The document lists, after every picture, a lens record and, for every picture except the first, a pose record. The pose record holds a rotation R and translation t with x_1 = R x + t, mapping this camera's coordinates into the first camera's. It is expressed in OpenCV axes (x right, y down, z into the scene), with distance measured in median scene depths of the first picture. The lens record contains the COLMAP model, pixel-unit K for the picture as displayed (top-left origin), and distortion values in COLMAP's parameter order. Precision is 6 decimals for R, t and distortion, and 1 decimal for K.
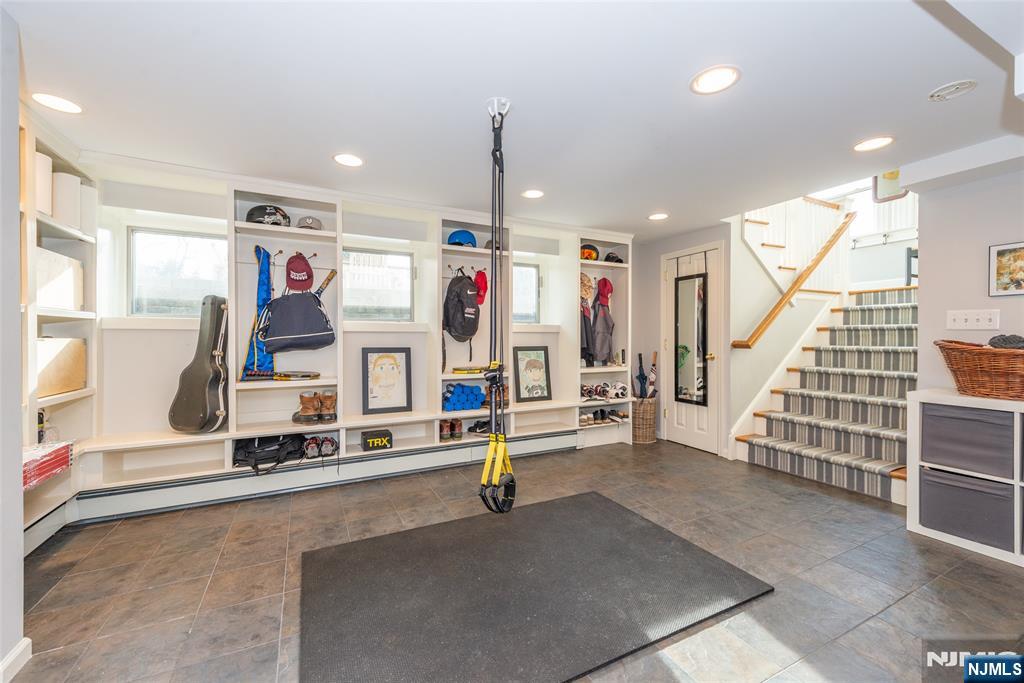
lens RADIAL K [[396.8, 0, 516.3], [0, 396.8, 343.6], [0, 0, 1]] dist [0.000406, -0.000212]
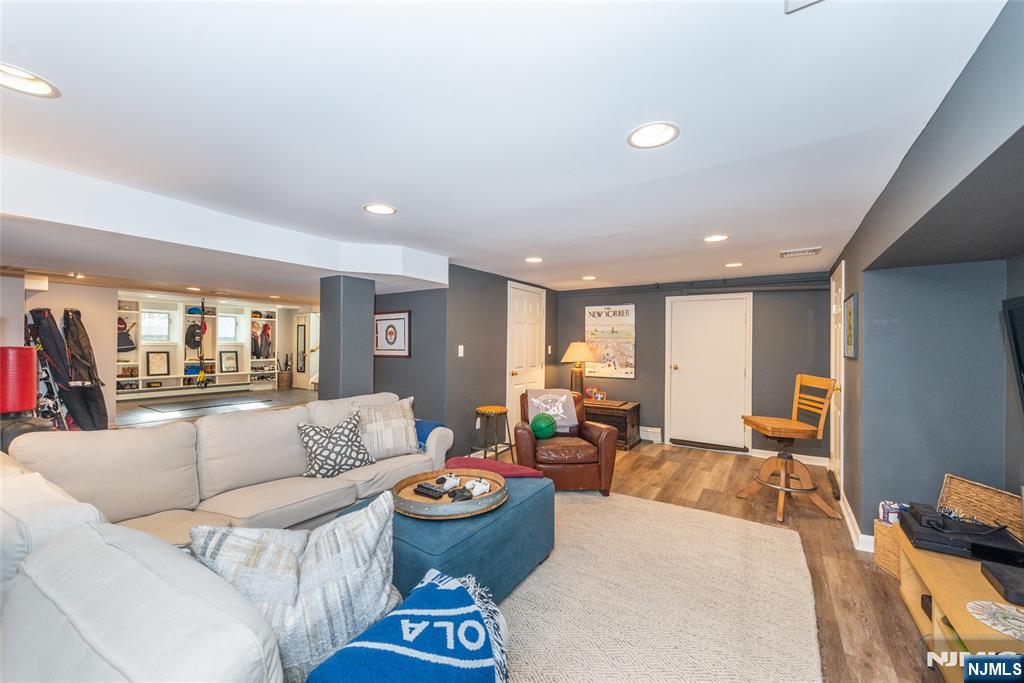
lens RADIAL K [[396.8, 0, 510.3], [0, 396.8, 343.7], [0, 0, 1]] dist [0.000406, -0.000212]
pose [[0.859150, 0.009597, 0.511634, 0.312801], [-0.002358, 0.999888, -0.014795, -0.007138], [-0.511719, 0.011505, 0.859076, -2.292917]]
